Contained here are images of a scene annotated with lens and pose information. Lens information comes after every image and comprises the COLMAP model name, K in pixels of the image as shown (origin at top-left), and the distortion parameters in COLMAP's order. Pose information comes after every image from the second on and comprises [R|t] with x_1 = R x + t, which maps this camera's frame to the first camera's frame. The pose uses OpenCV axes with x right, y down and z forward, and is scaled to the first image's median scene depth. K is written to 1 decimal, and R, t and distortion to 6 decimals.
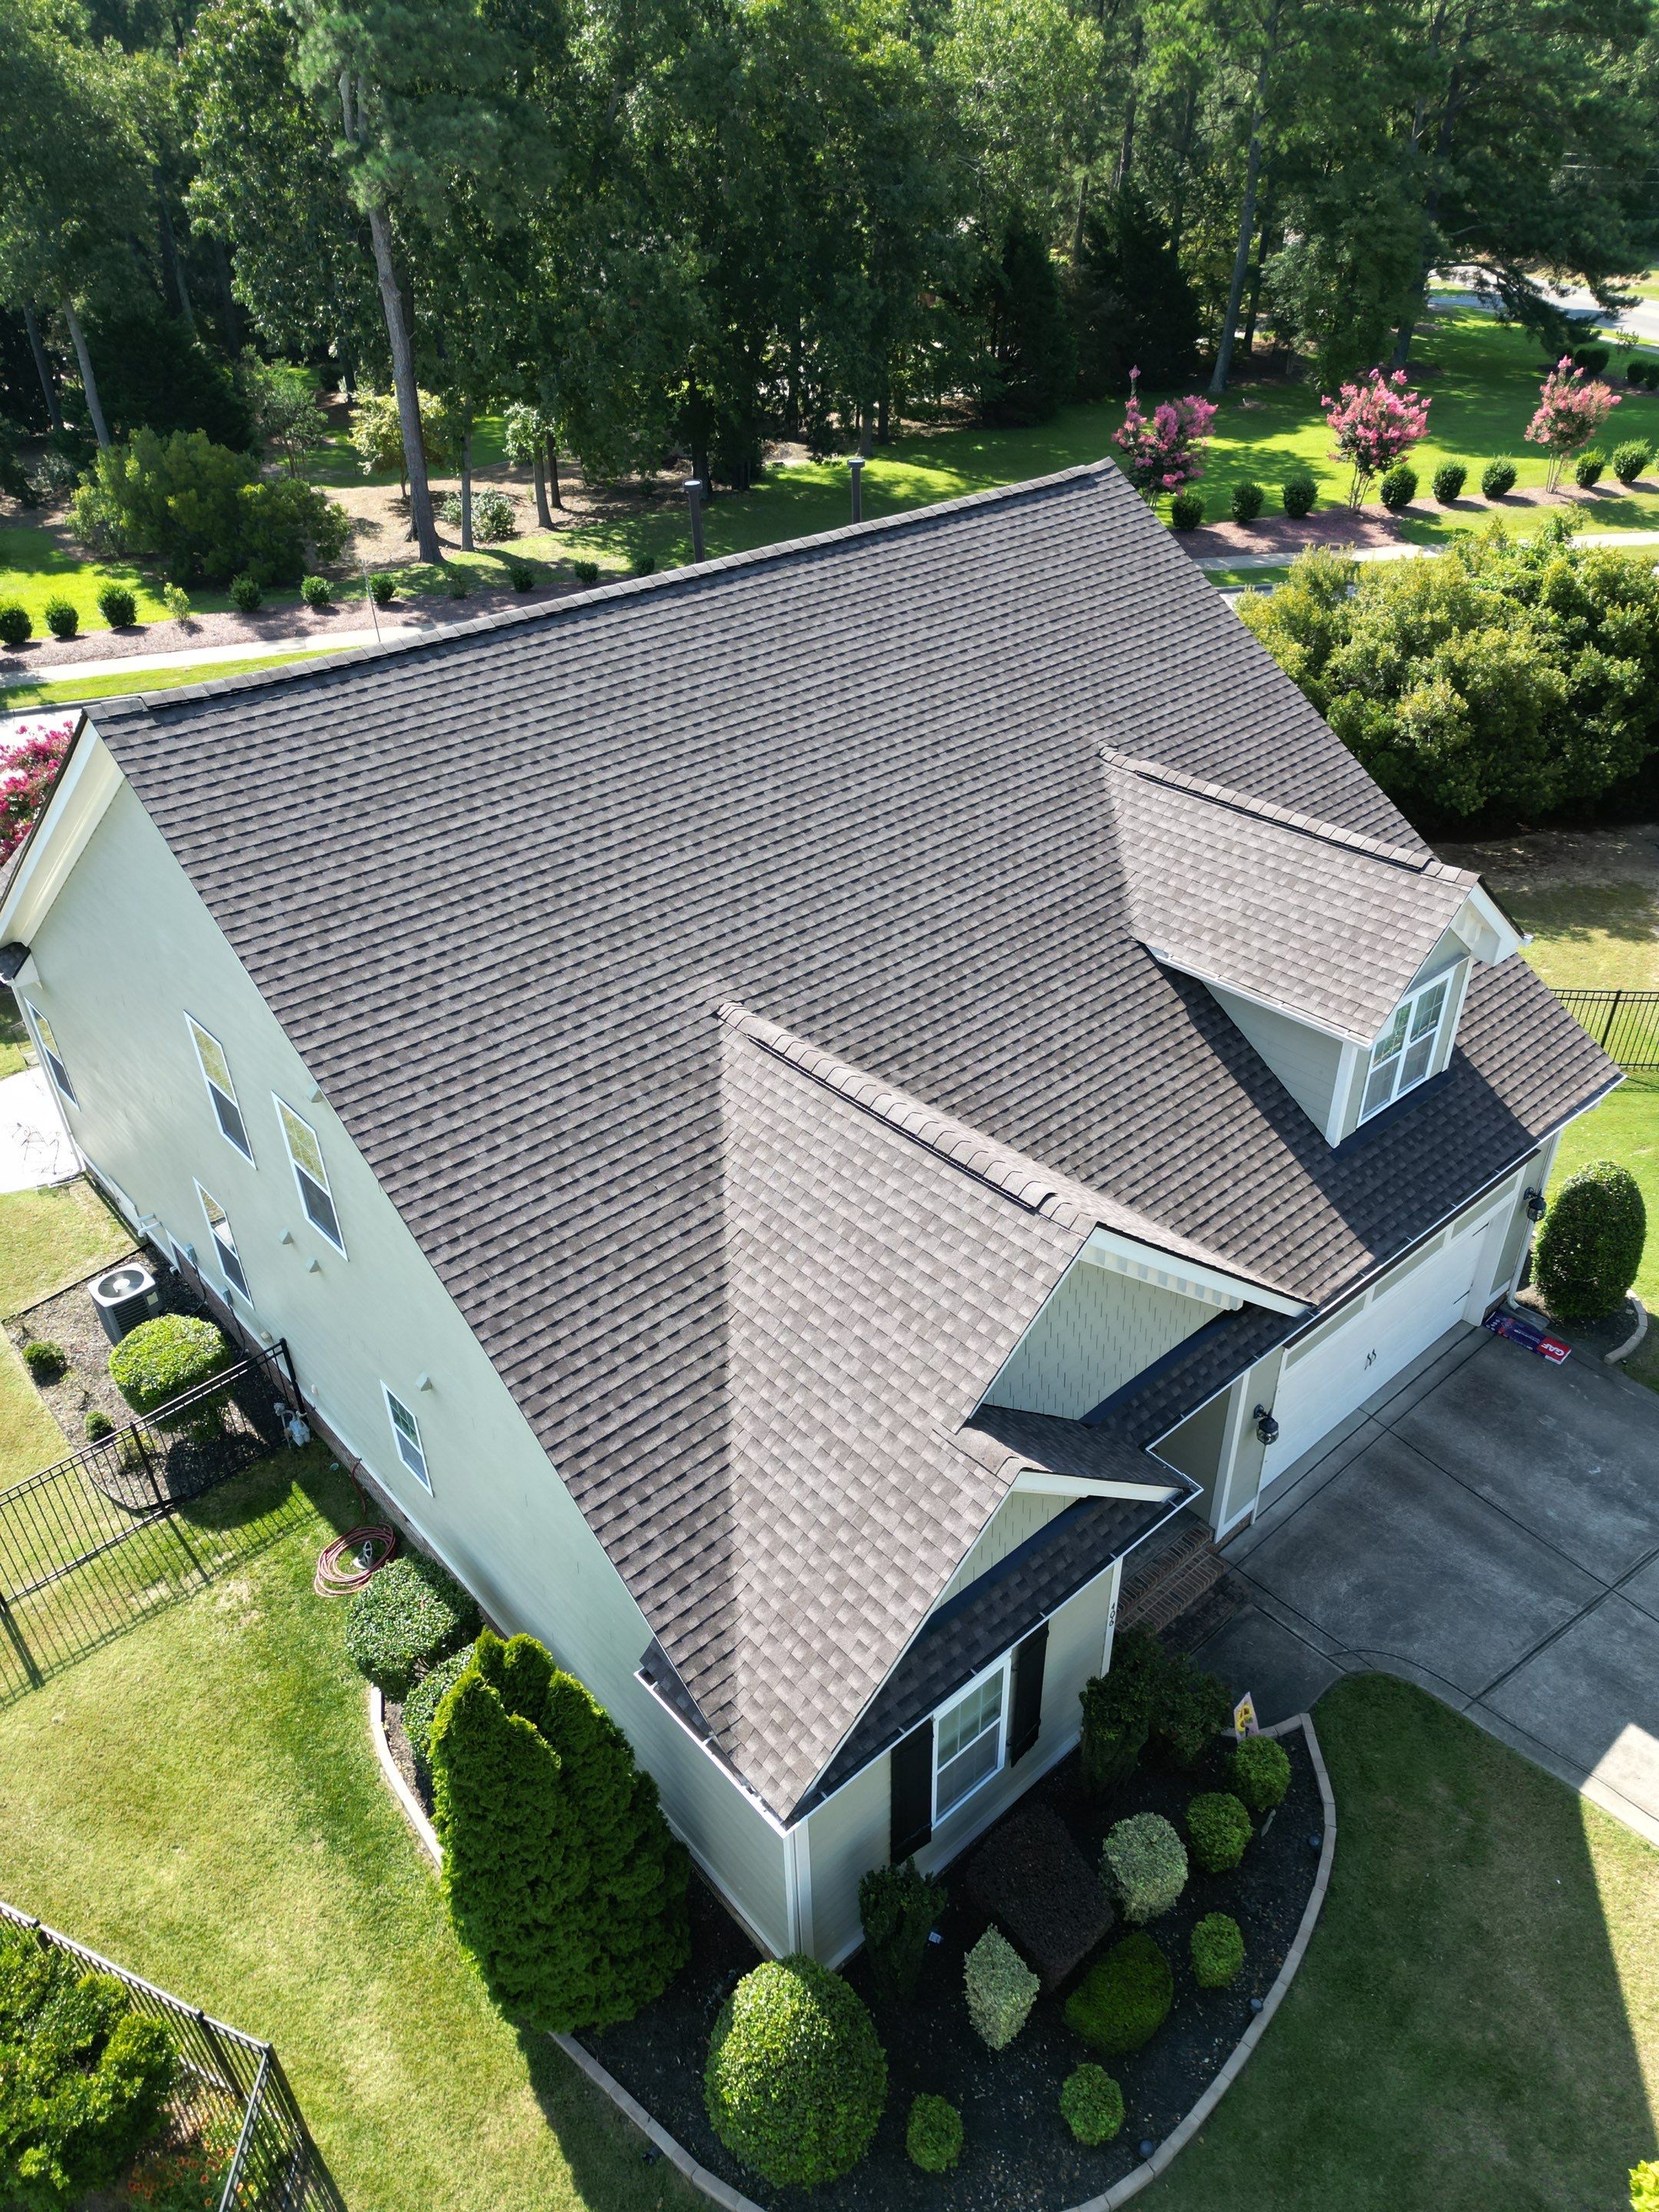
lens RADIAL K [[1542.2, 0, 829.8], [0, 1542.2, 1103.2], [0, 0, 1]] dist [0.066942, -0.051415]
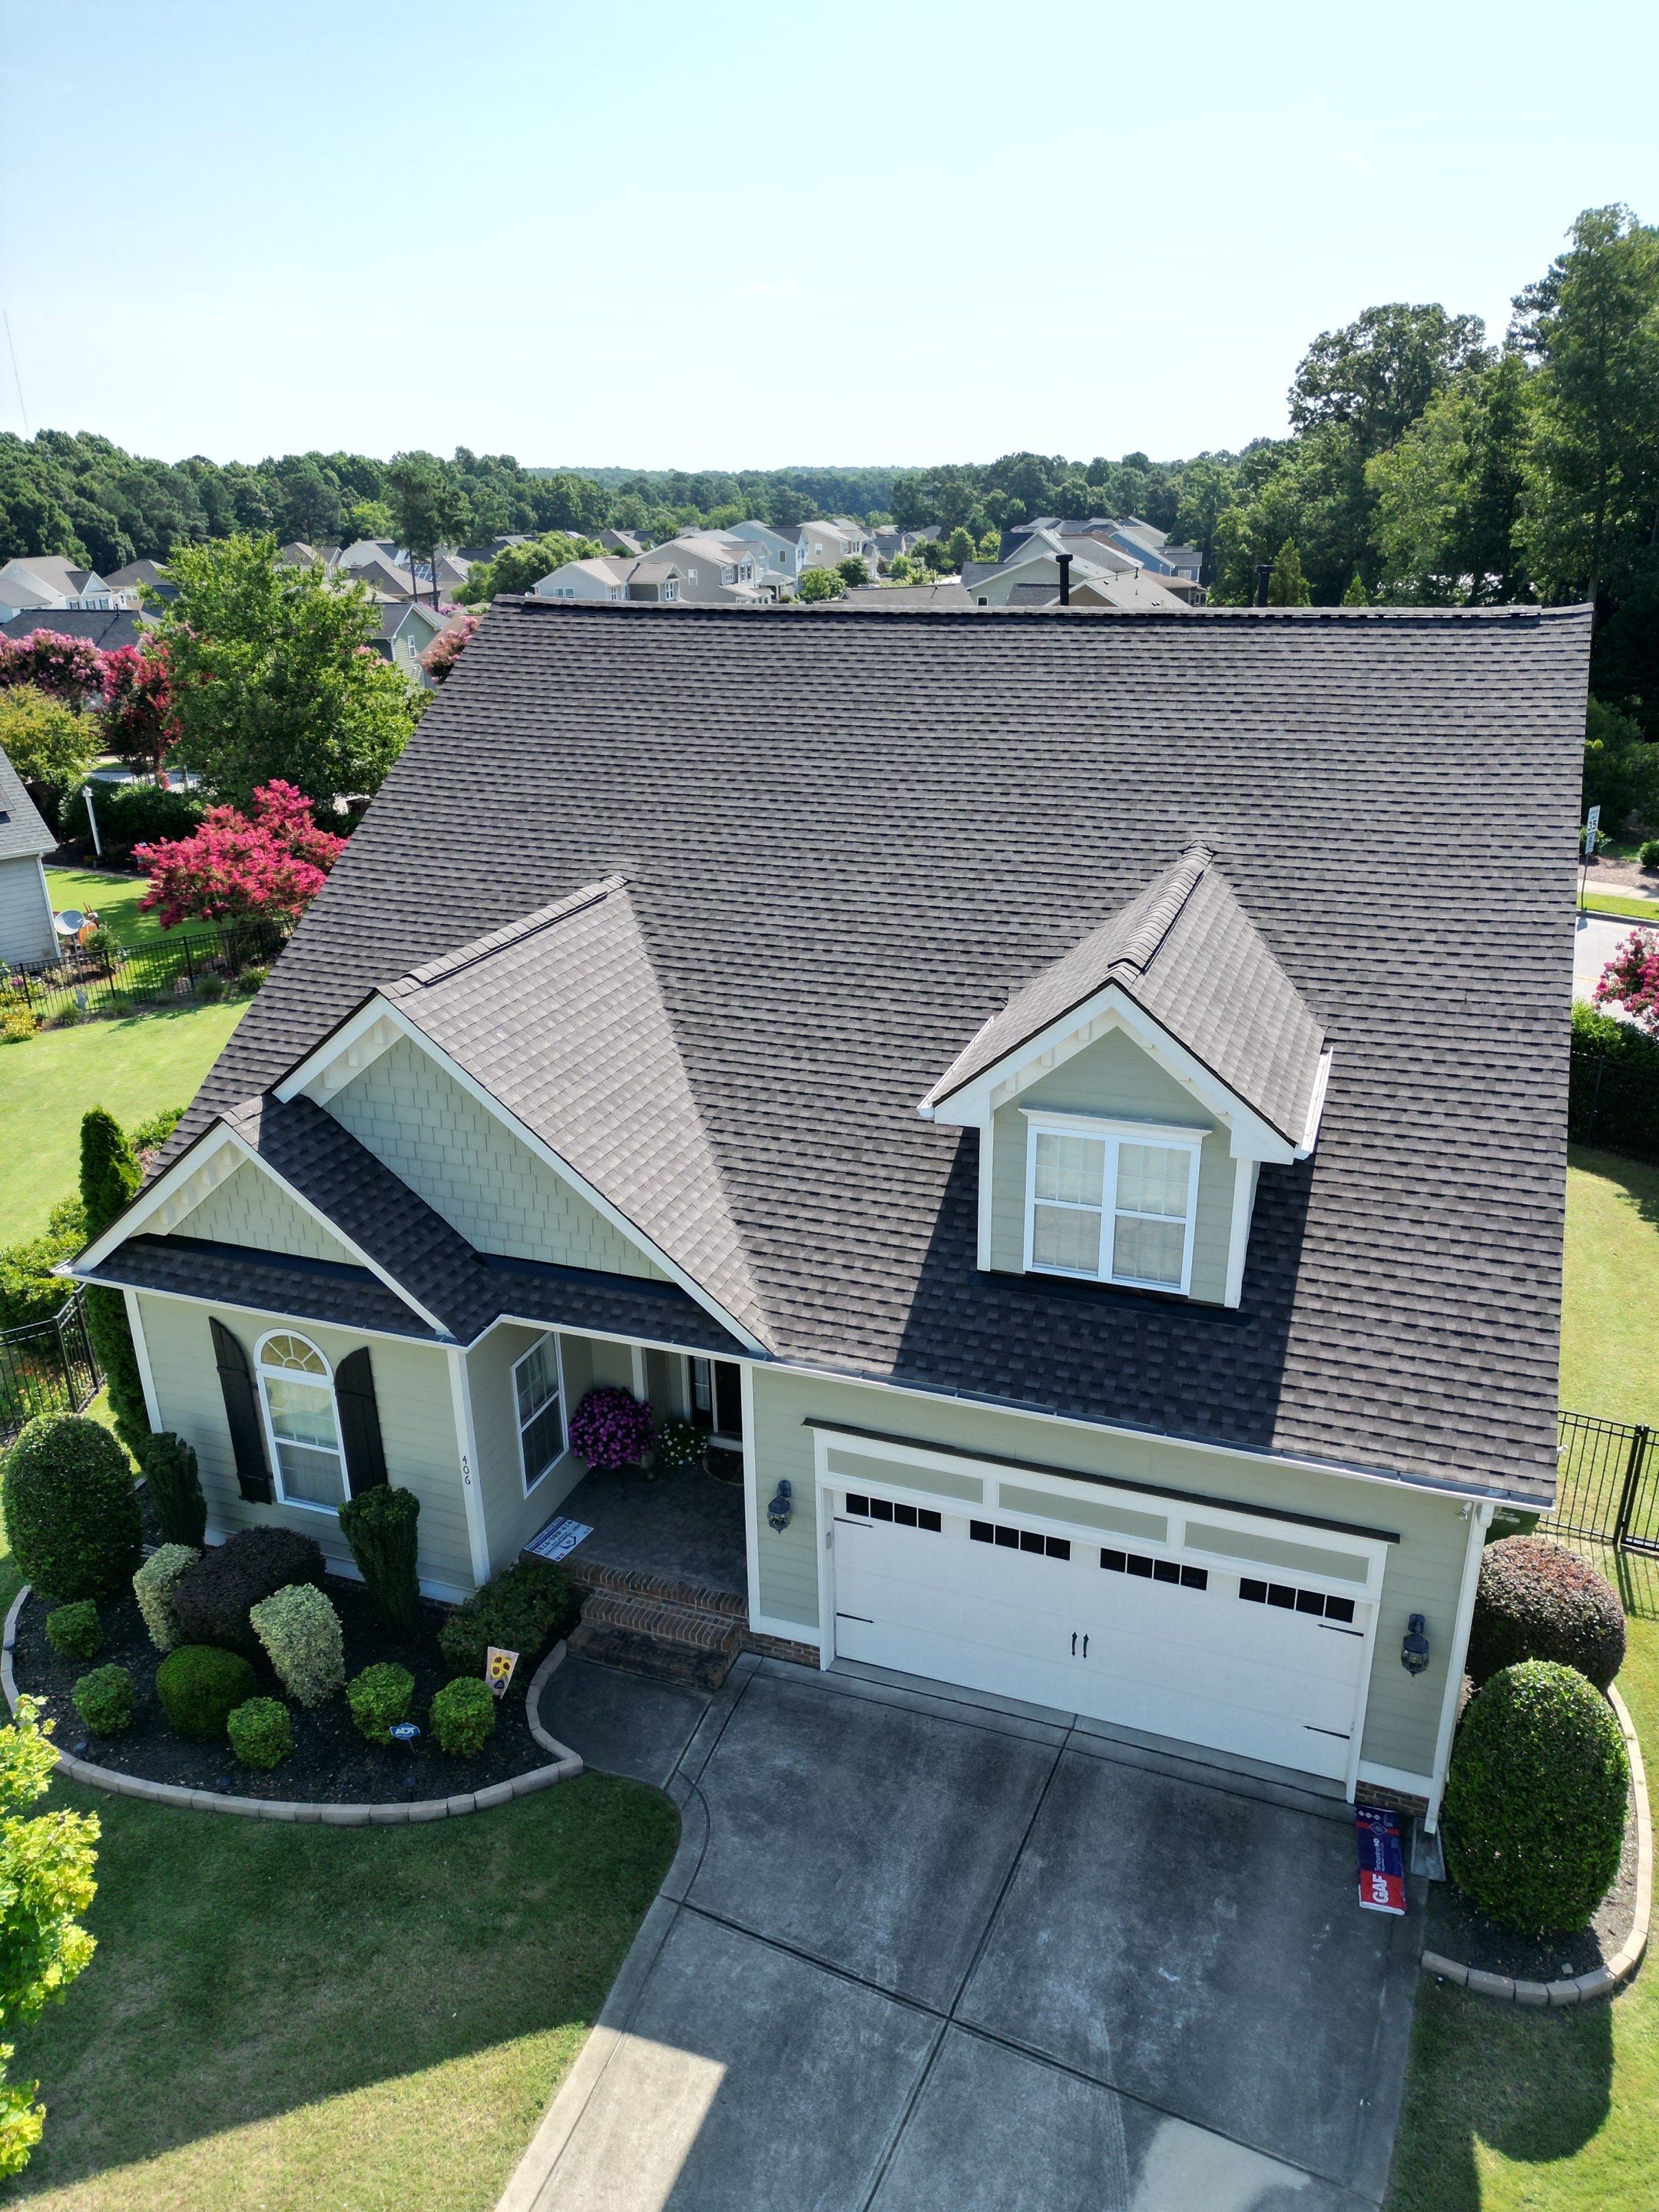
lens RADIAL K [[1542.2, 0, 829.8], [0, 1542.2, 1103.2], [0, 0, 1]] dist [0.066942, -0.051415]
pose [[0.482606, 0.337270, -0.808295, 0.942234], [-0.490092, 0.868862, 0.069925, -0.068583], [0.725880, 0.362393, 0.584611, 0.428244]]
